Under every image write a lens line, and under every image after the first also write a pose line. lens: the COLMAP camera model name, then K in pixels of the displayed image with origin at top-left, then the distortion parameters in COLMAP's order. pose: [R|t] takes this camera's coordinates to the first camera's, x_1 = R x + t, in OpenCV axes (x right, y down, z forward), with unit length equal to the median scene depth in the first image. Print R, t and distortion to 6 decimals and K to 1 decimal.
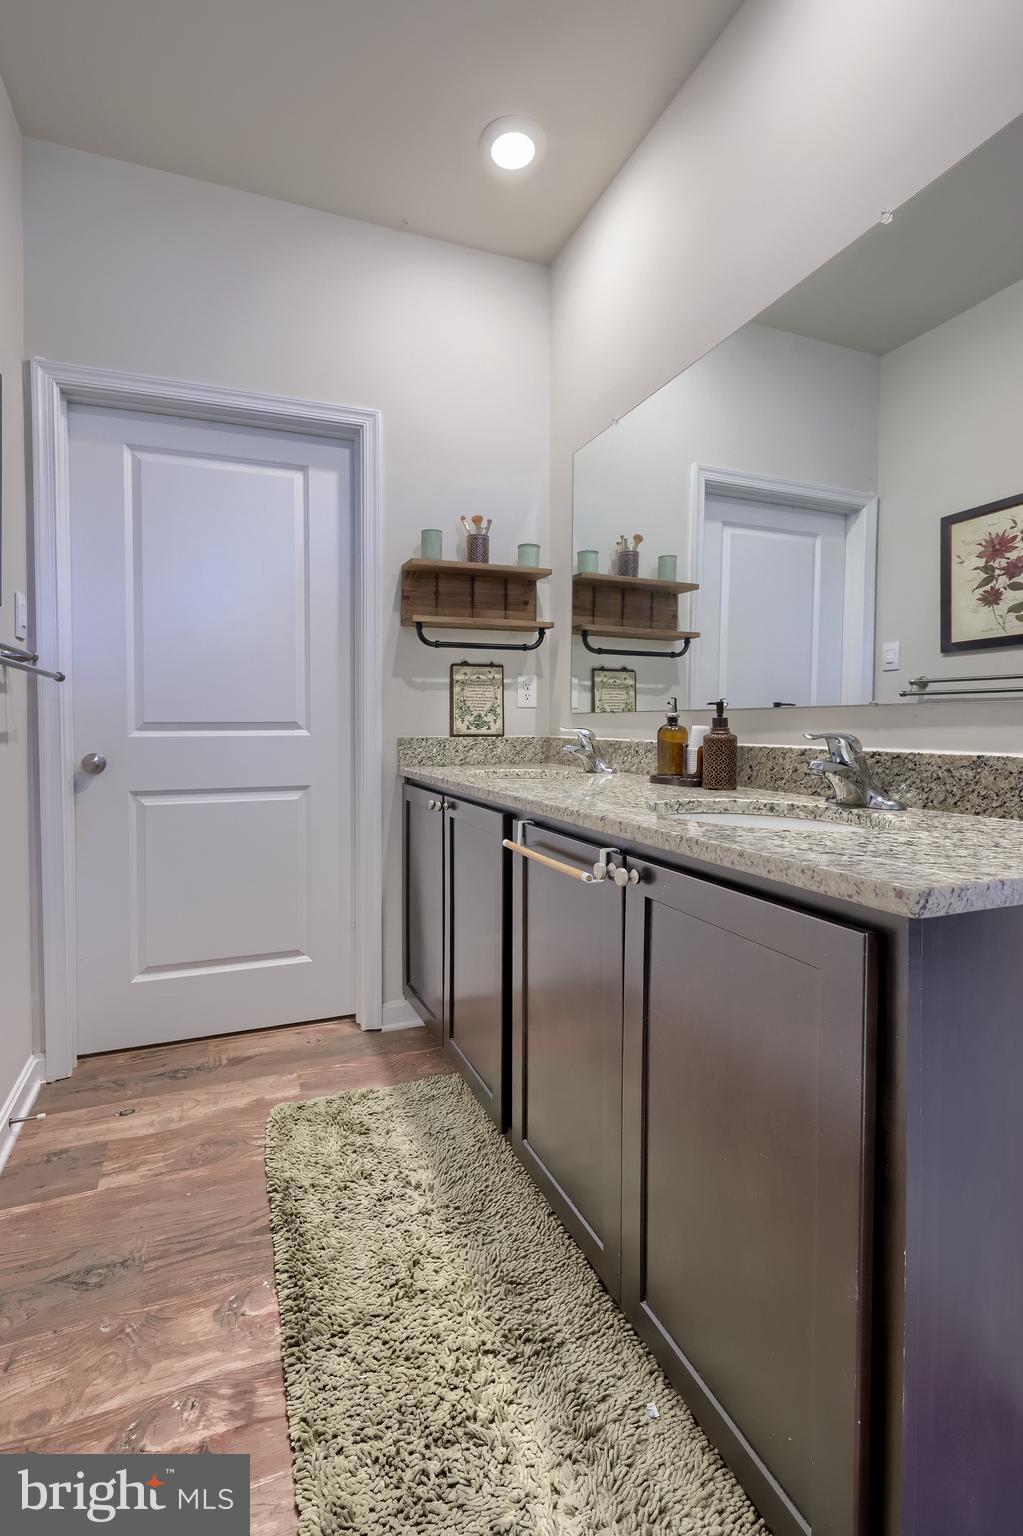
lens RADIAL K [[713.6, 0, 503.2], [0, 713.6, 740.3], [0, 0, 1]] dist [0.000773, 0.000123]
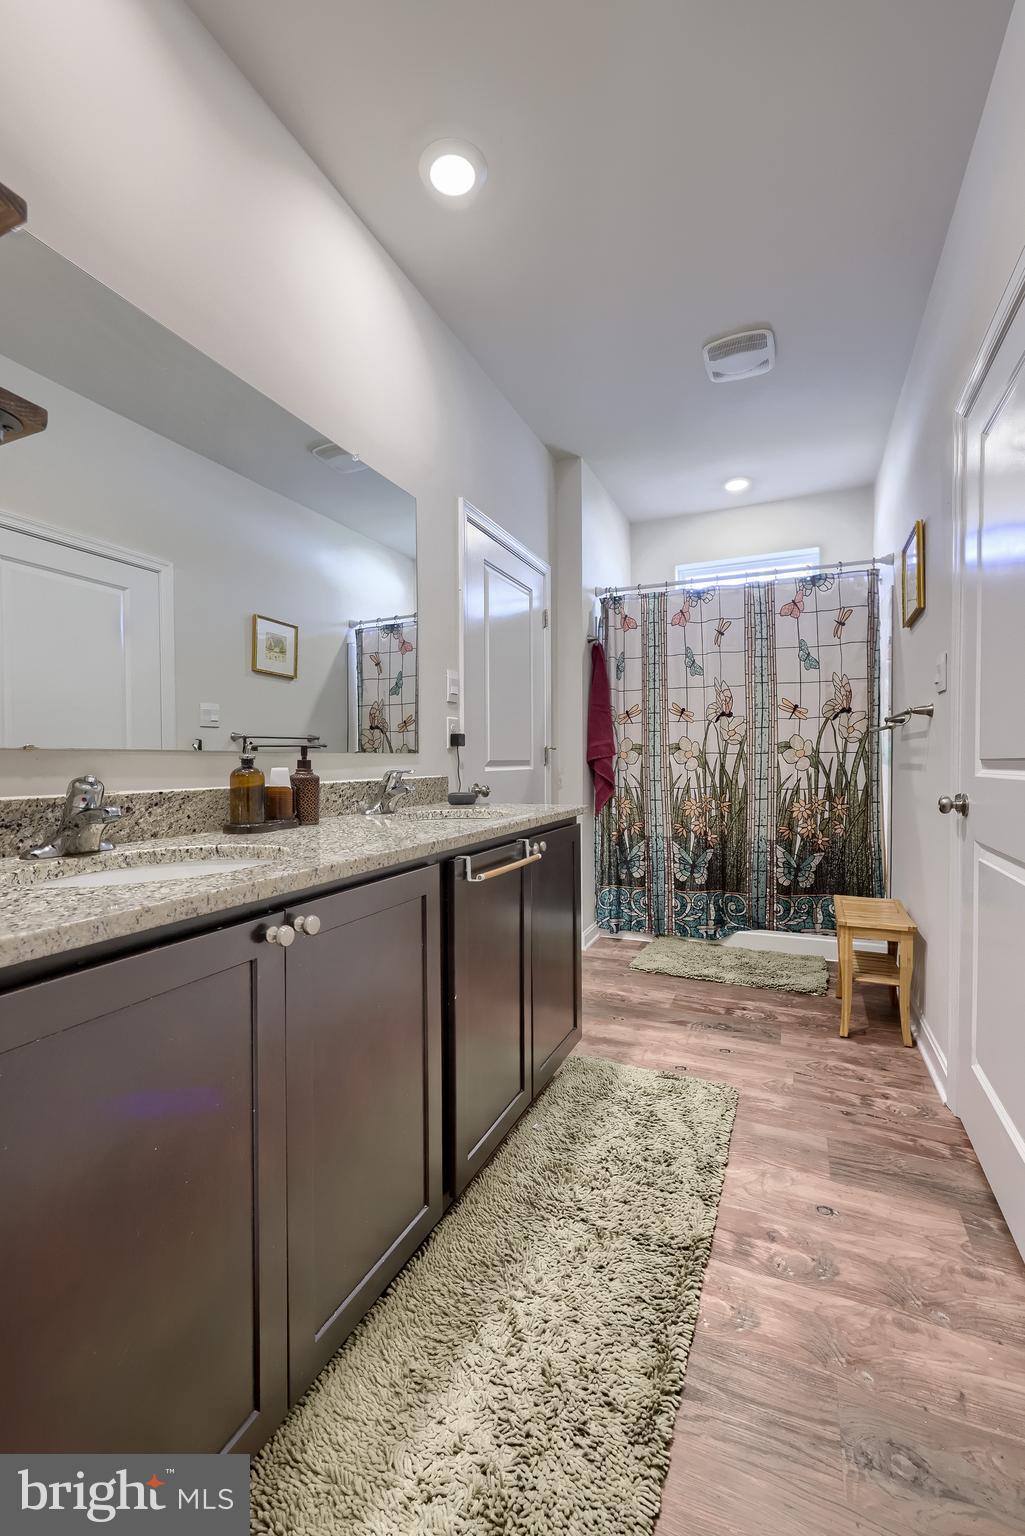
lens RADIAL K [[642.0, 0, 512.5], [0, 642.0, 768.0], [0, 0, 1]] dist [0.002401, 0.000122]
pose [[-0.698042, 0.001434, 0.716055, -0.672560], [0.029800, 0.999190, 0.027050, -0.038288], [-0.715436, 0.040220, -0.697519, 1.527958]]
